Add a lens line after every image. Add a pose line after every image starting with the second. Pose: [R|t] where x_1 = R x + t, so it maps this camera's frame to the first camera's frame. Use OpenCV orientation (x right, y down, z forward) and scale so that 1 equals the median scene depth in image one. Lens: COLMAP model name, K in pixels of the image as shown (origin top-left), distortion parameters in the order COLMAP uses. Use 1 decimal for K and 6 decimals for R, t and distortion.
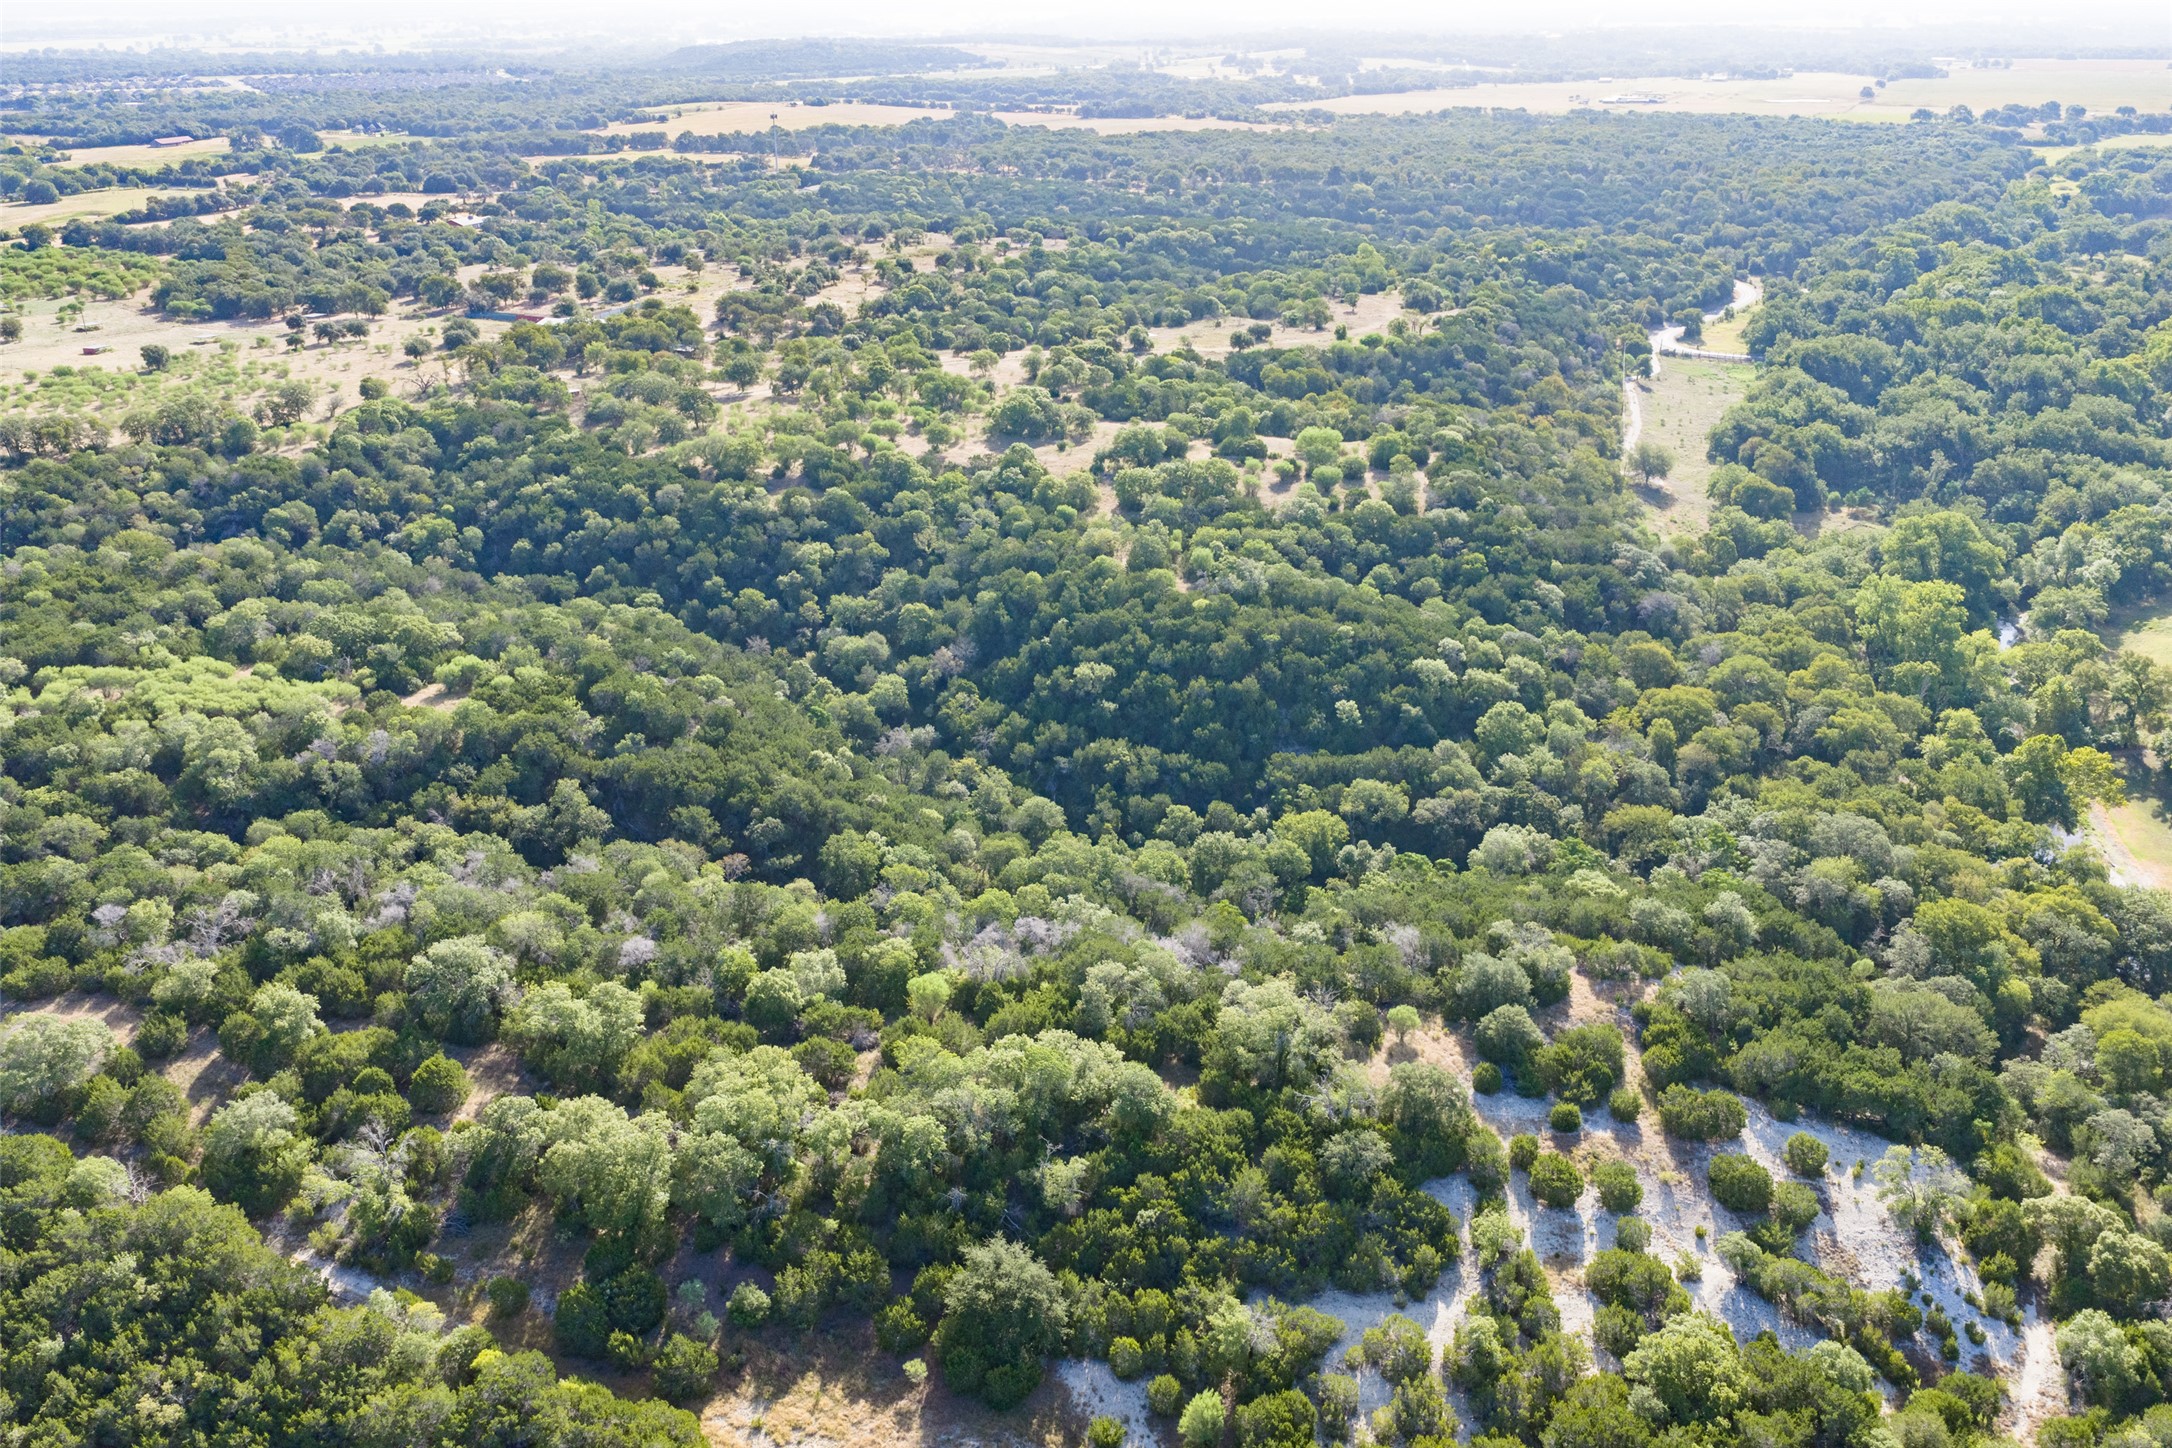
lens RADIAL K [[1814.3, 0, 1086.0], [0, 1814.3, 724.0], [0, 0, 1]] dist [0.015000, -0.022351]
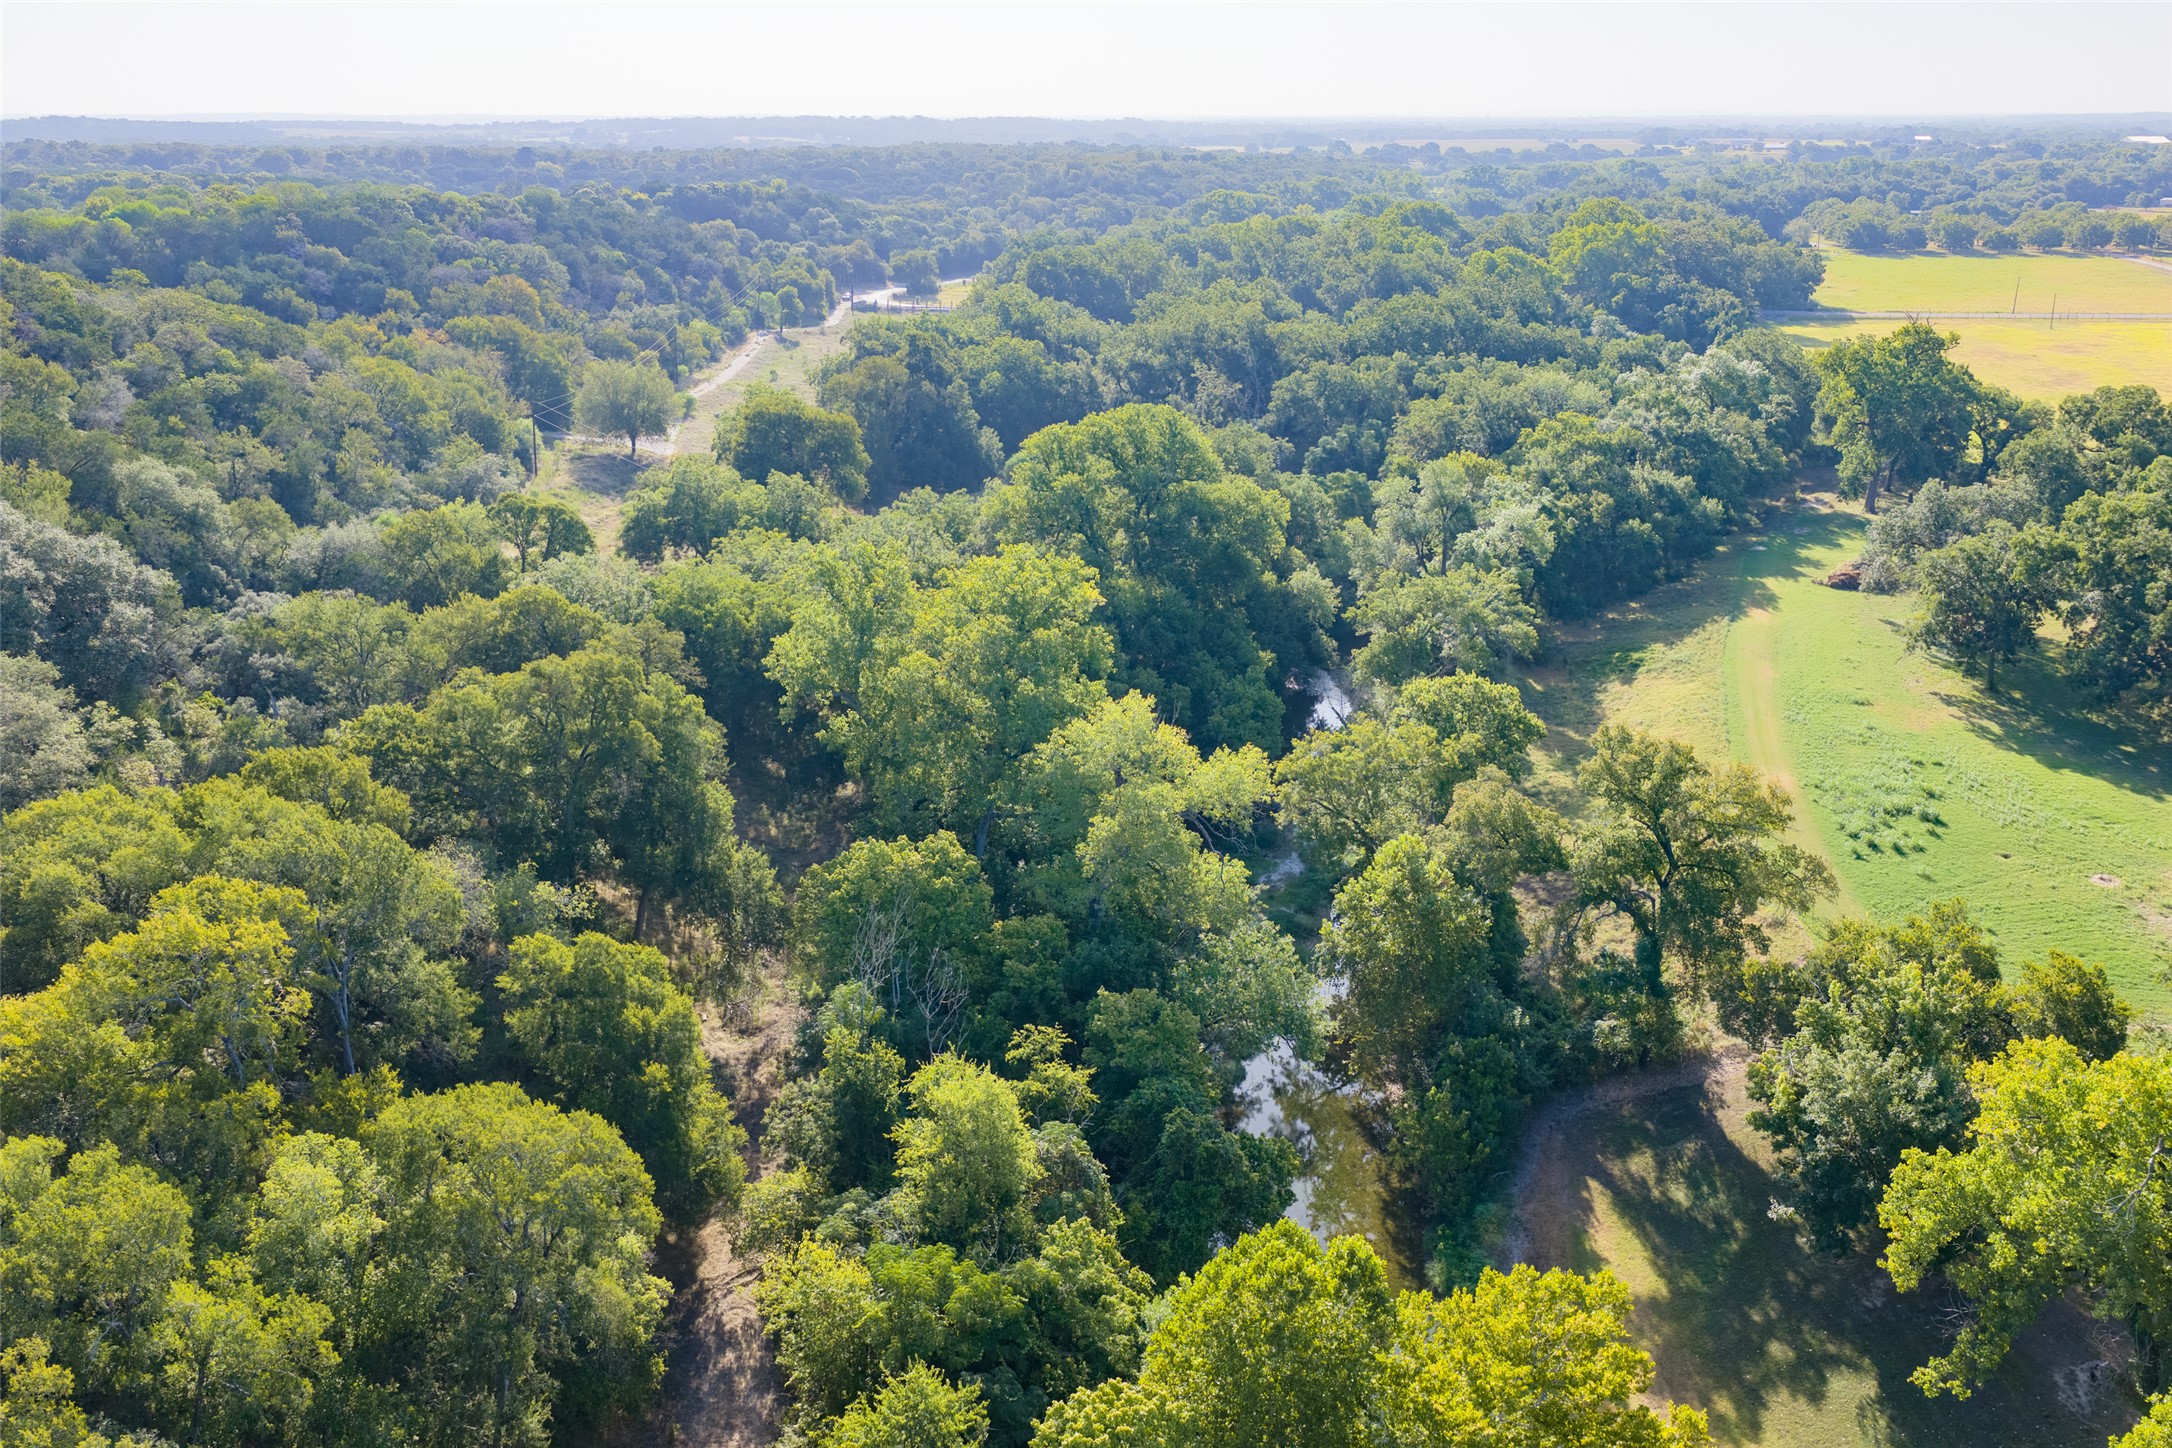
lens RADIAL K [[1814.3, 0, 1086.0], [0, 1814.3, 724.0], [0, 0, 1]] dist [0.015000, -0.022351]
pose [[0.962668, -0.084642, 0.257110, 0.352847], [0.103025, 0.992935, -0.058866, -0.027416], [-0.250311, 0.083157, 0.964588, 0.625983]]
